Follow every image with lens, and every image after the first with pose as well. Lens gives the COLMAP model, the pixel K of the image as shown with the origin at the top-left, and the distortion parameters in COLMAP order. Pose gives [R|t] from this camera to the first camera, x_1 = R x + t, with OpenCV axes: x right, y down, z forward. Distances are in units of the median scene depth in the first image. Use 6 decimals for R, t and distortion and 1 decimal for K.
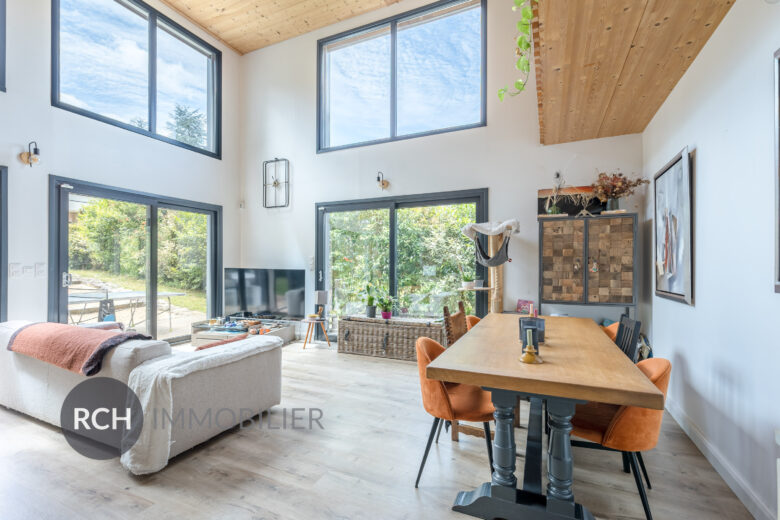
lens RADIAL K [[336.4, 0, 395.6], [0, 336.4, 259.5], [0, 0, 1]] dist [0.000027, -0.000919]
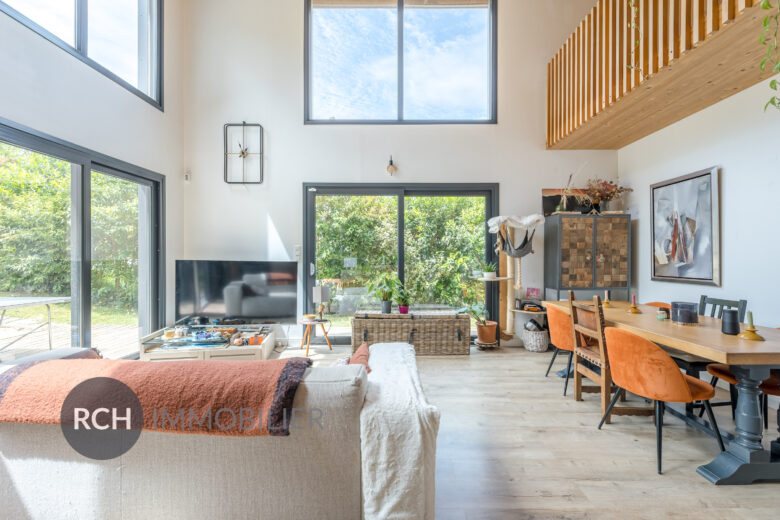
lens RADIAL K [[336.4, 0, 391.0], [0, 336.4, 253.5], [0, 0, 1]] dist [0.000027, -0.000919]
pose [[0.915777, 0.003545, 0.401671, -0.450833], [-0.007148, 0.999947, 0.007472, 0.002489], [-0.401623, -0.009714, 0.915753, 0.163933]]
